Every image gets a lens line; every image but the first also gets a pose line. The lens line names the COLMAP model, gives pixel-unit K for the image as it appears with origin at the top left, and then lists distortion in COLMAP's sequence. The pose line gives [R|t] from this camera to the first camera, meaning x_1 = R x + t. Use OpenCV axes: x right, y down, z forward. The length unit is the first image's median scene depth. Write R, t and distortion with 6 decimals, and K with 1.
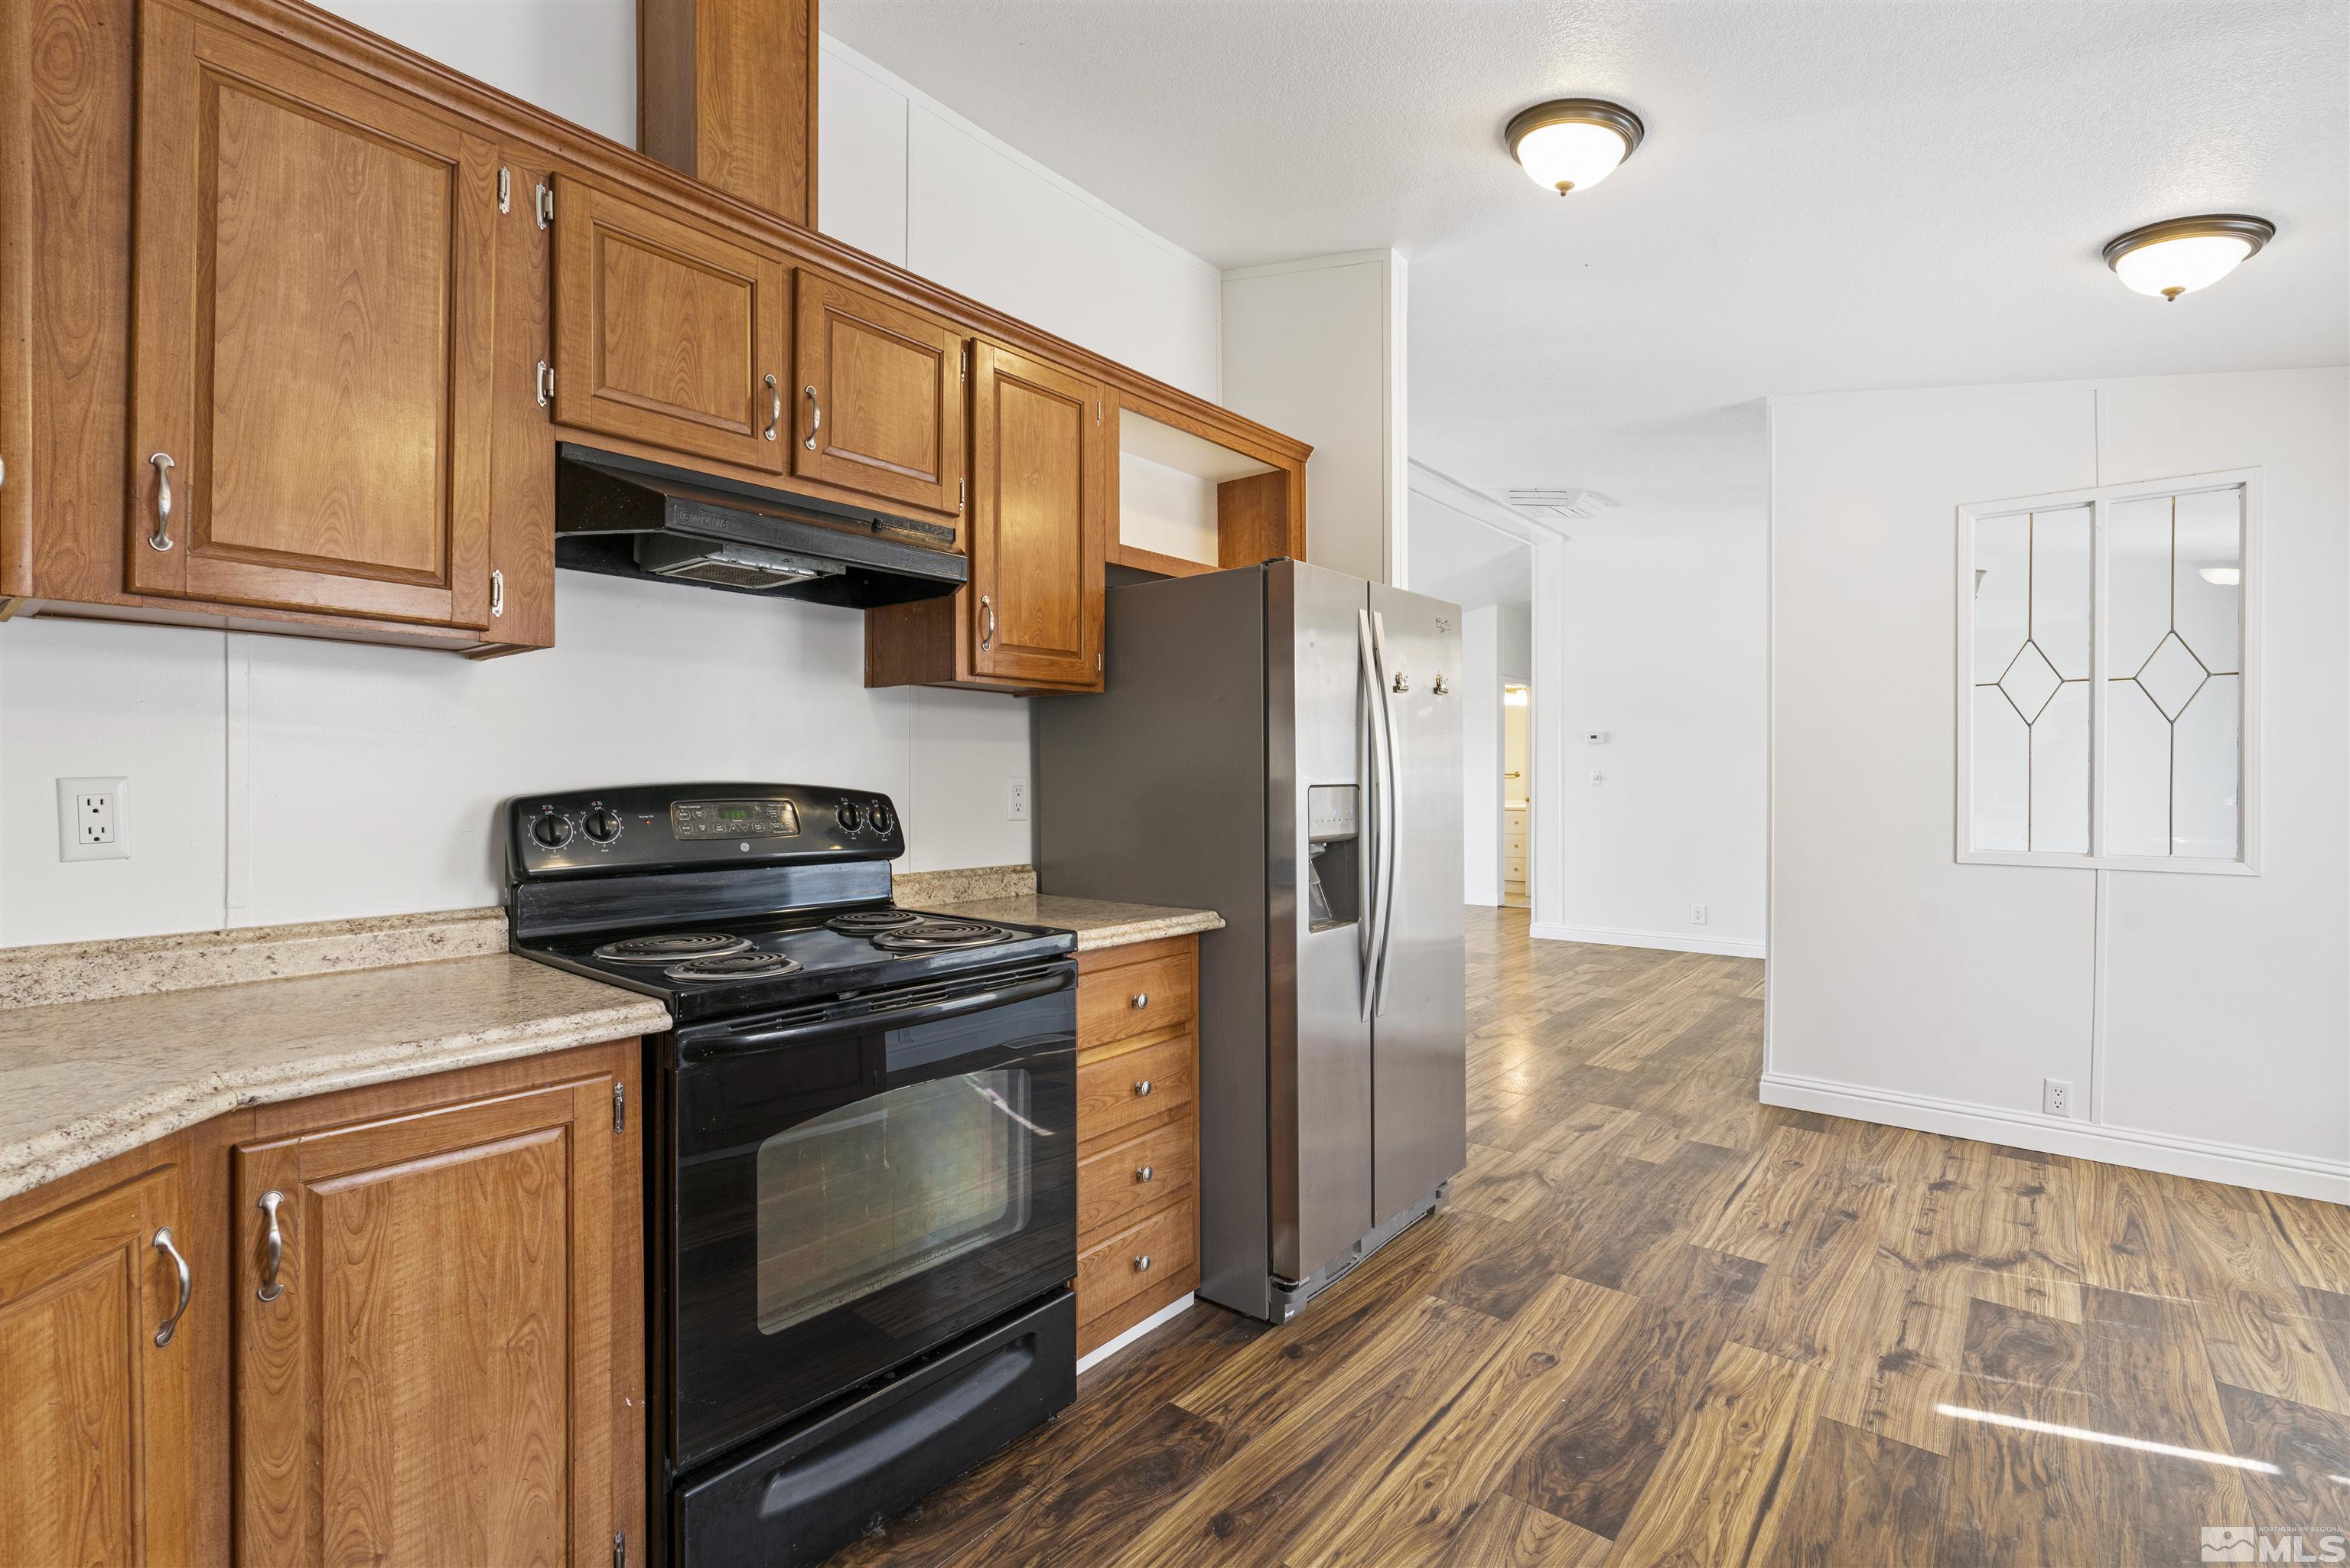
lens RADIAL K [[1073.1, 0, 1159.3], [0, 1073.1, 778.6], [0, 0, 1]] dist [-0.010012, 0.000566]
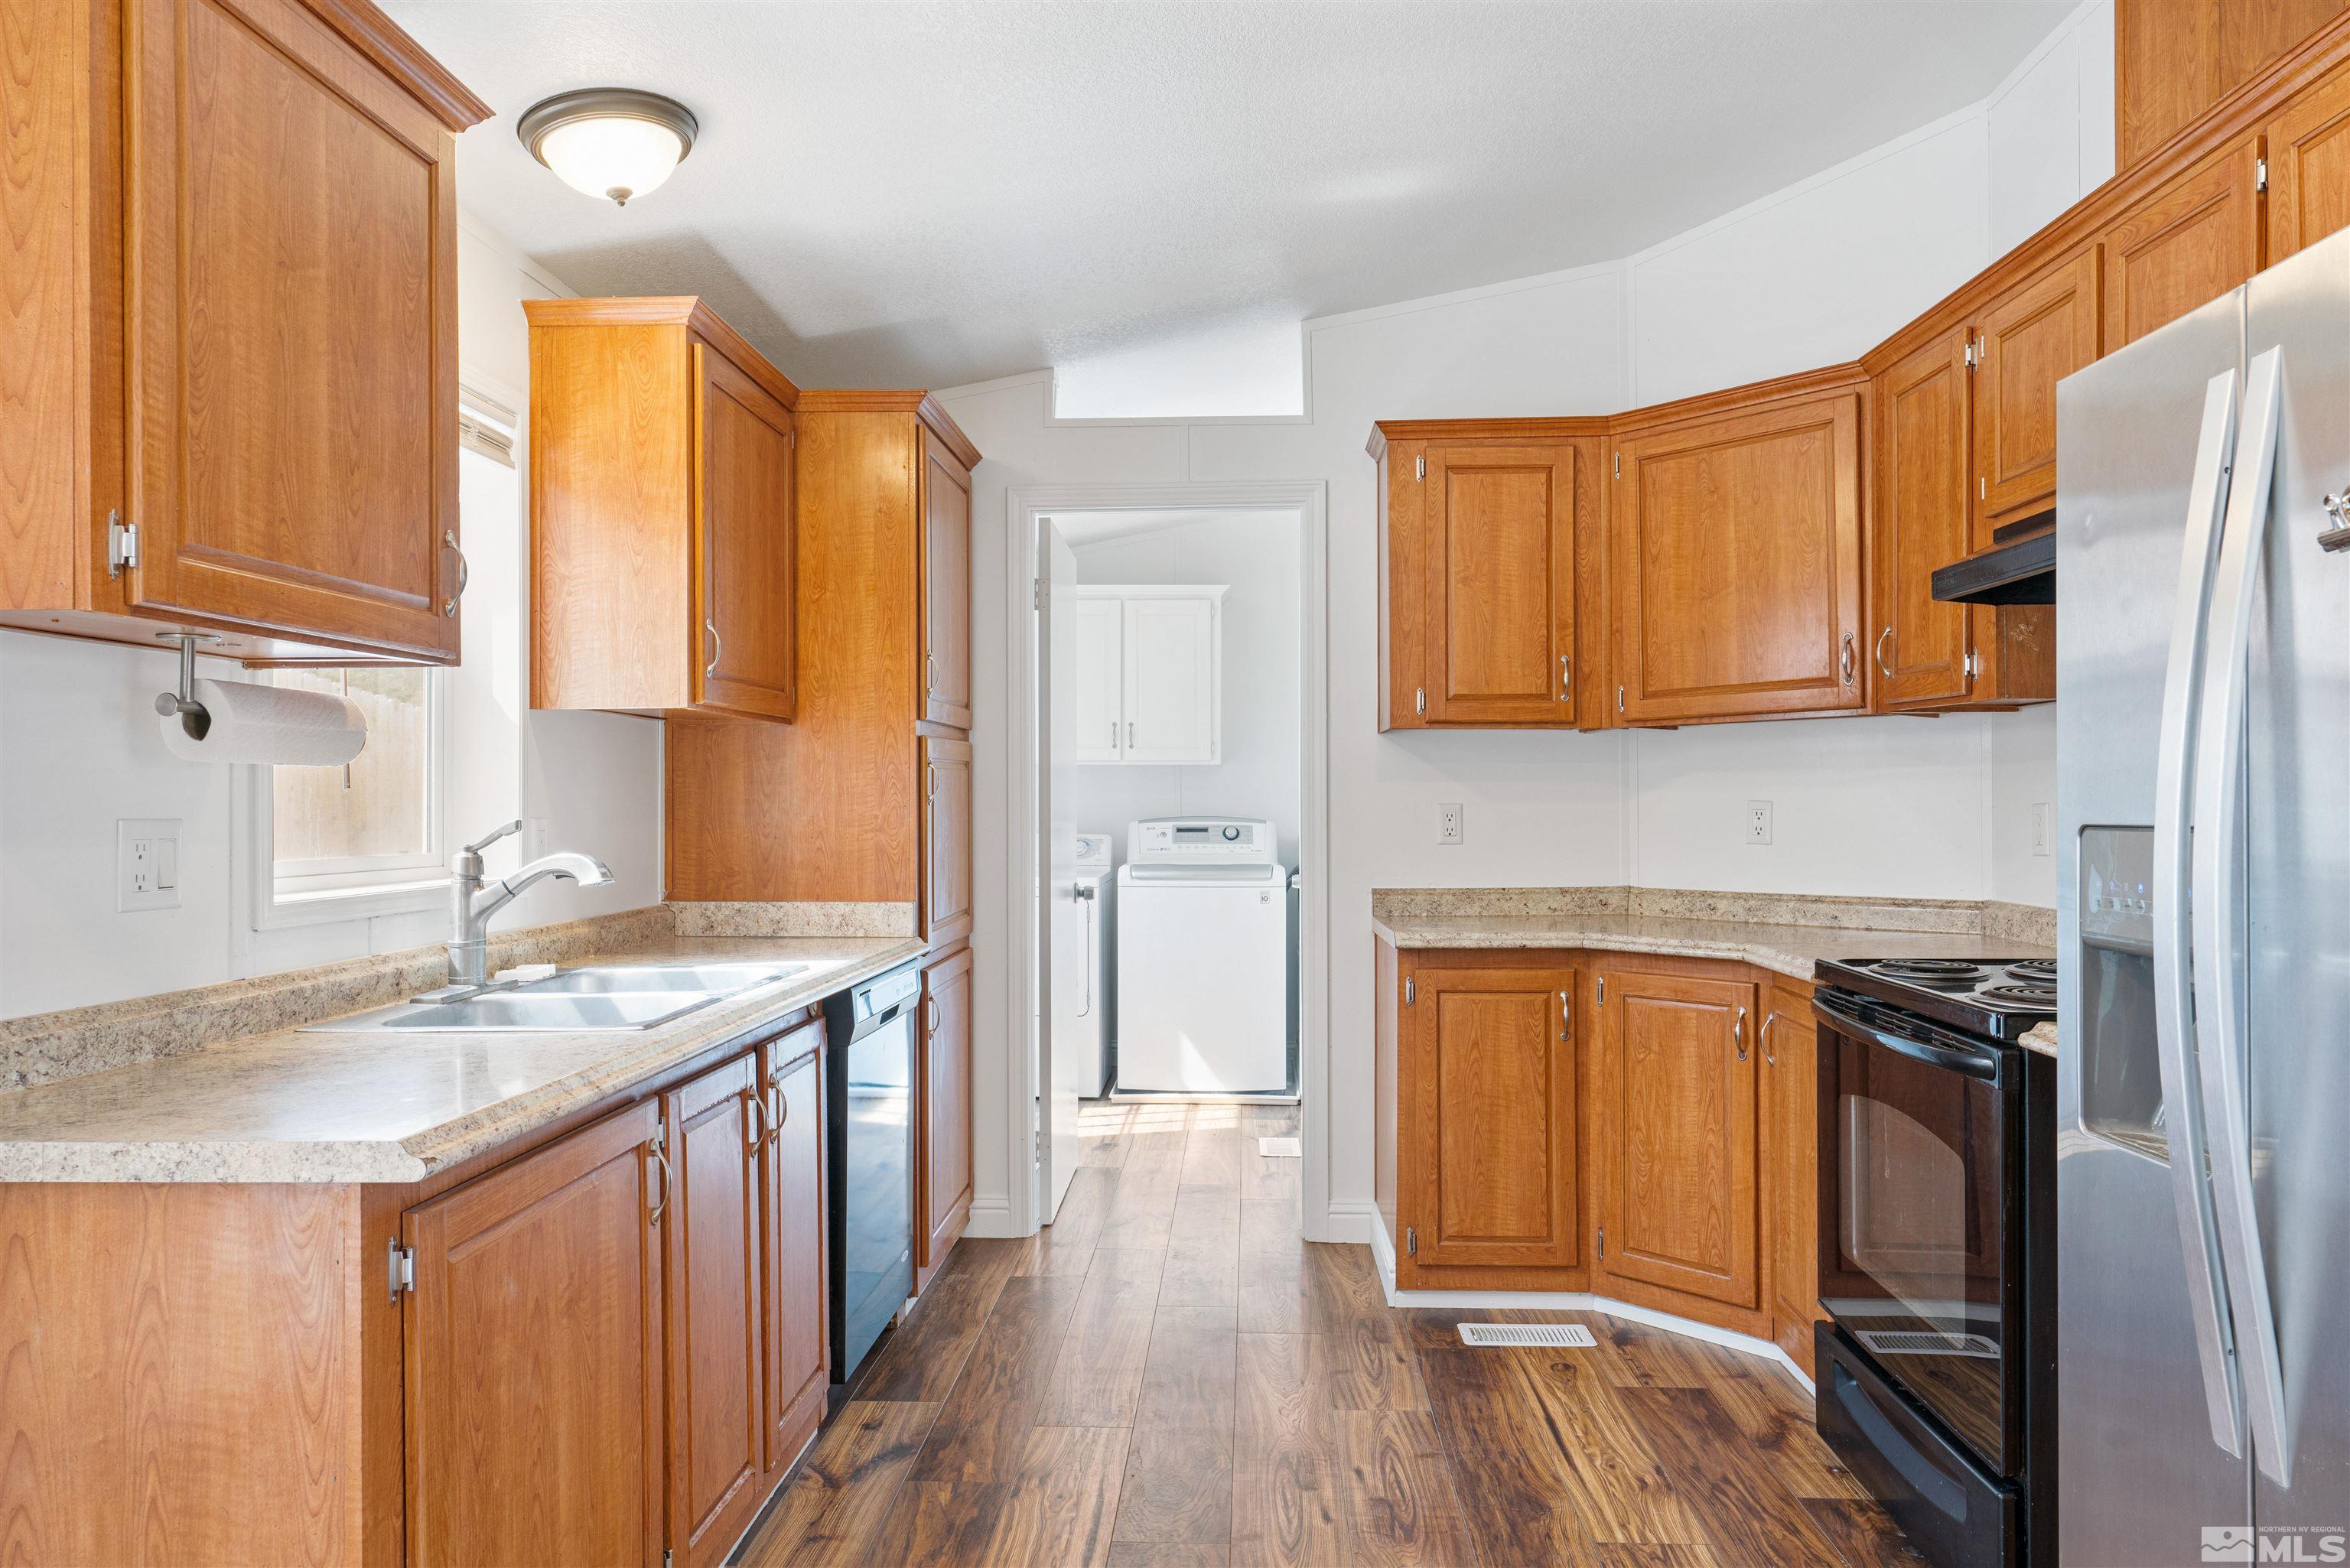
lens RADIAL K [[1557.5, 0, 1173.2], [0, 1557.5, 791.1], [0, 0, 1]] dist [-0.000085, 0.003258]
pose [[-0.801406, -0.000176, -0.598120, 1.076086], [0.003740, 0.999979, -0.005305, -0.008531], [0.598108, -0.006488, -0.801389, 1.593190]]
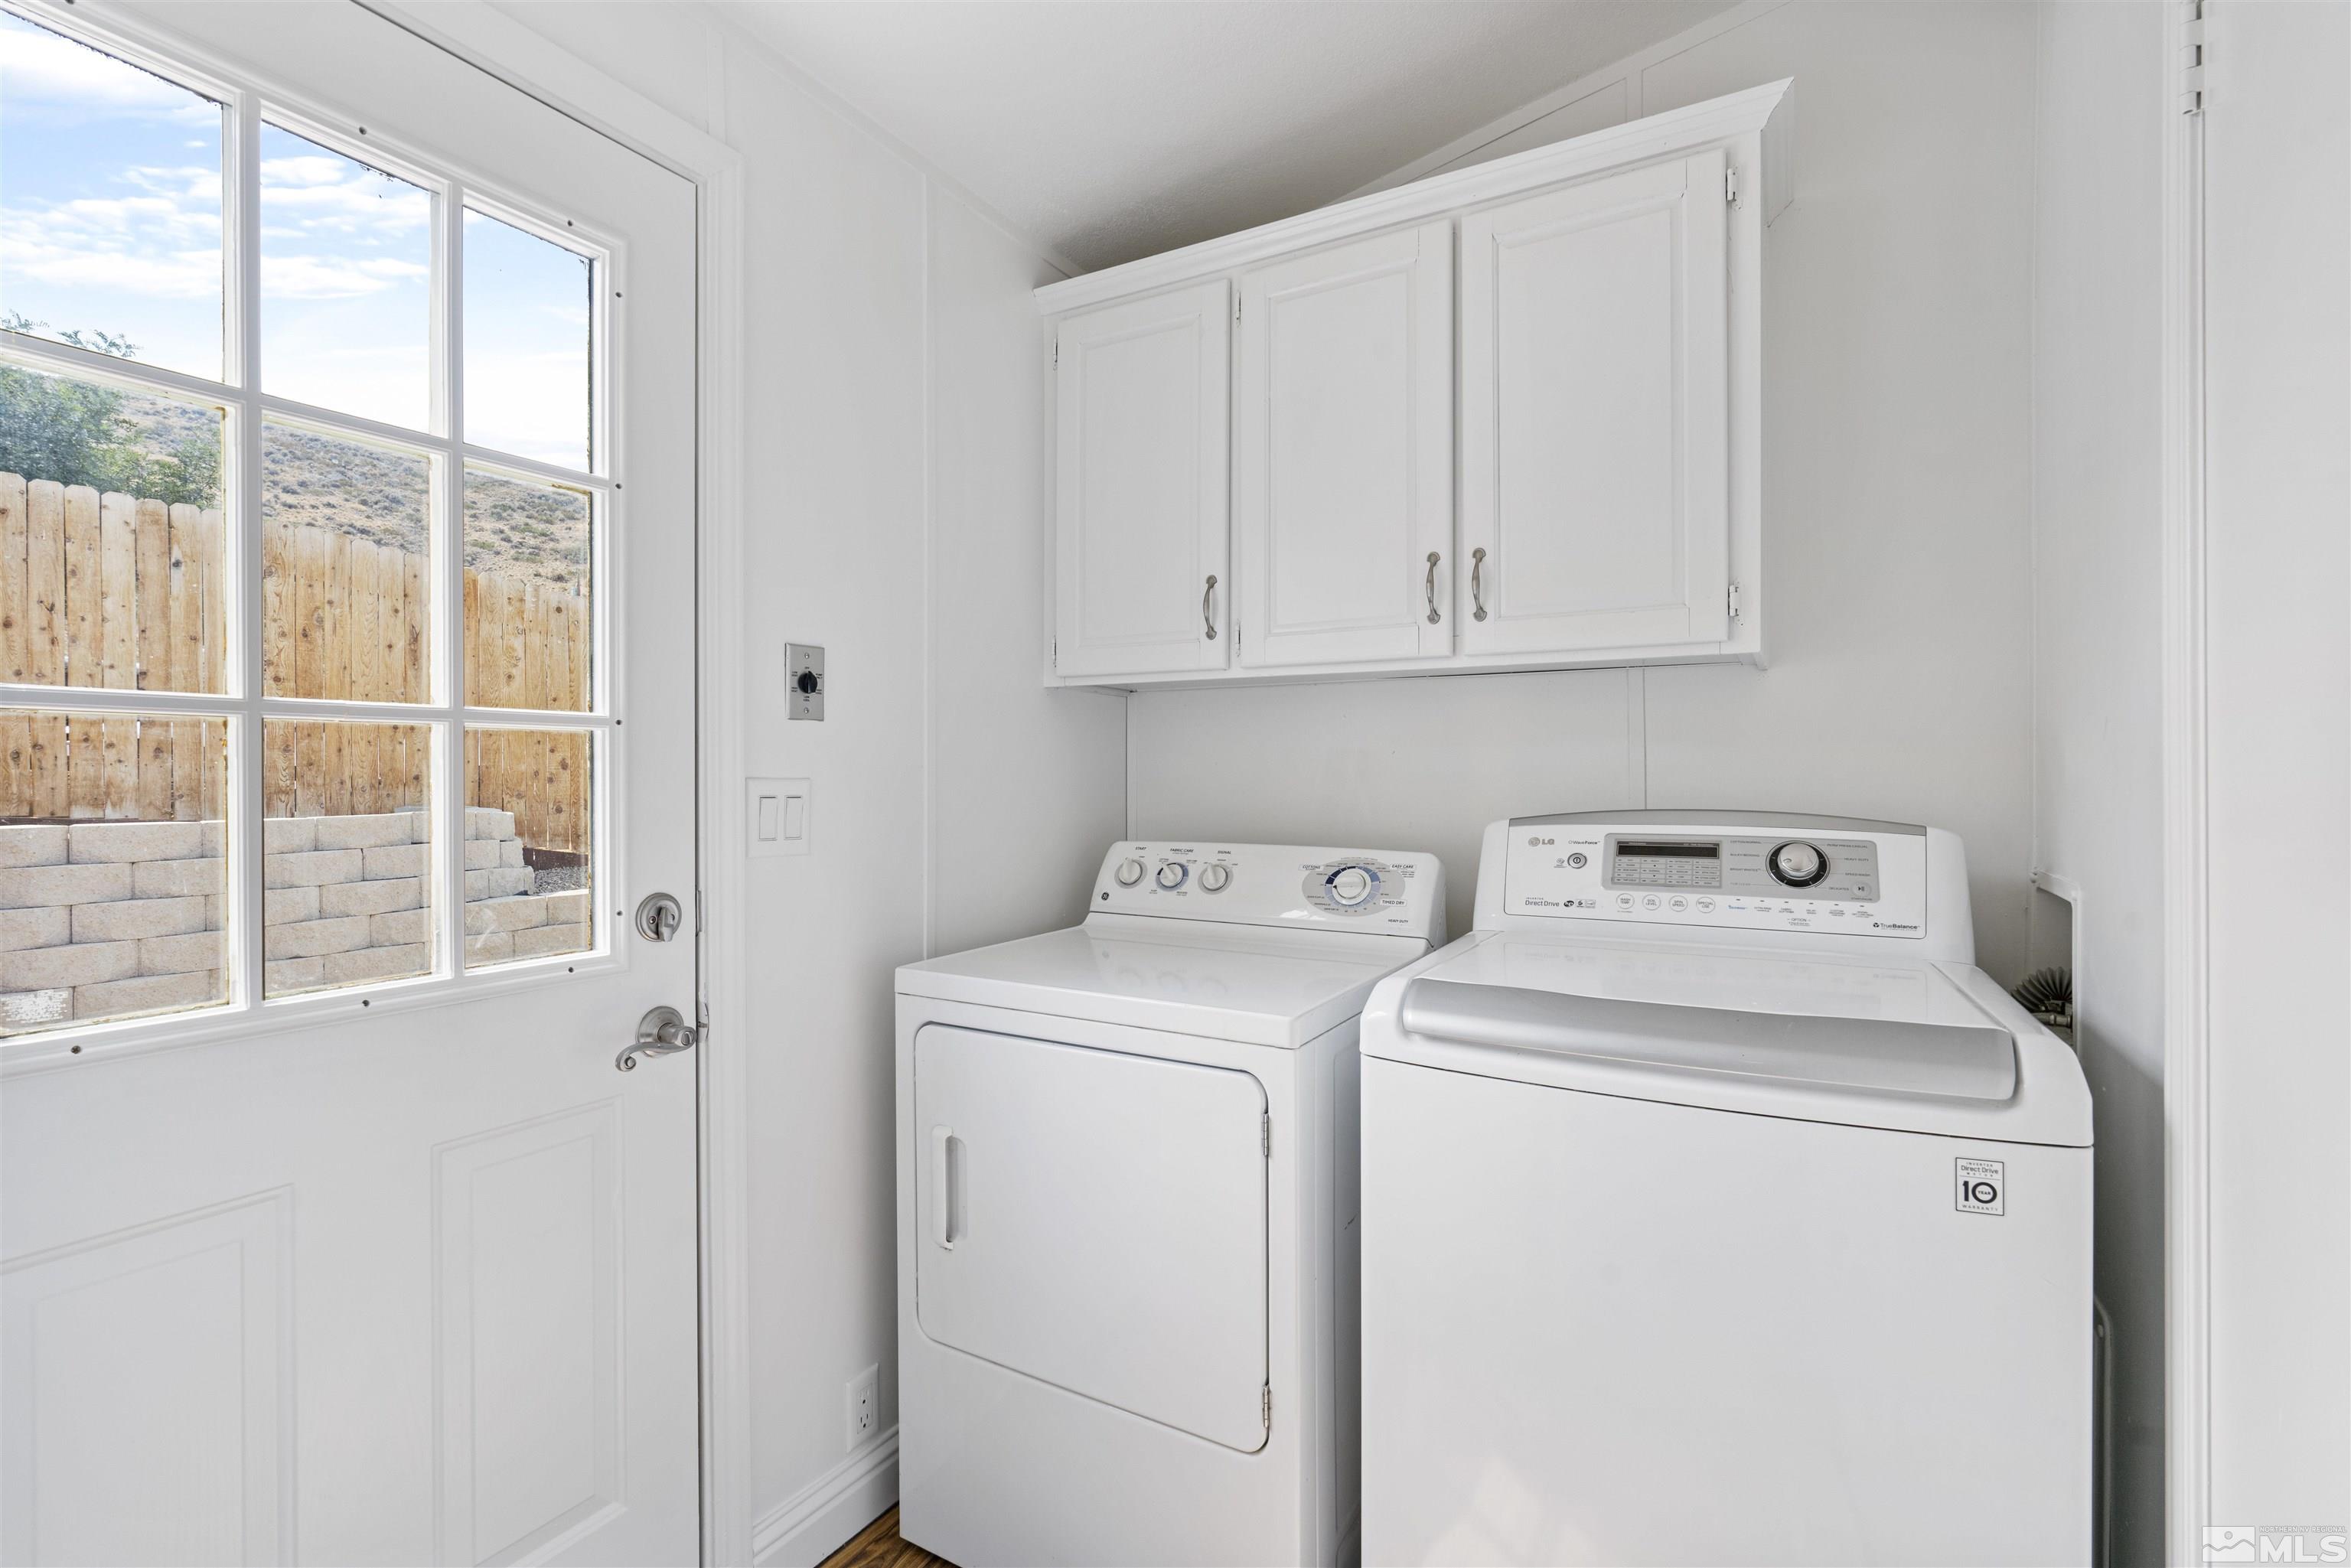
lens RADIAL K [[1073.6, 0, 1159.8], [0, 1073.6, 778.6], [0, 0, 1]] dist [-0.010012, 0.000566]
pose [[-0.988610, 0.004616, -0.150430, -0.592362], [0.004951, 0.999986, -0.001857, 0.006285], [0.150419, -0.002580, -0.988619, -0.493585]]
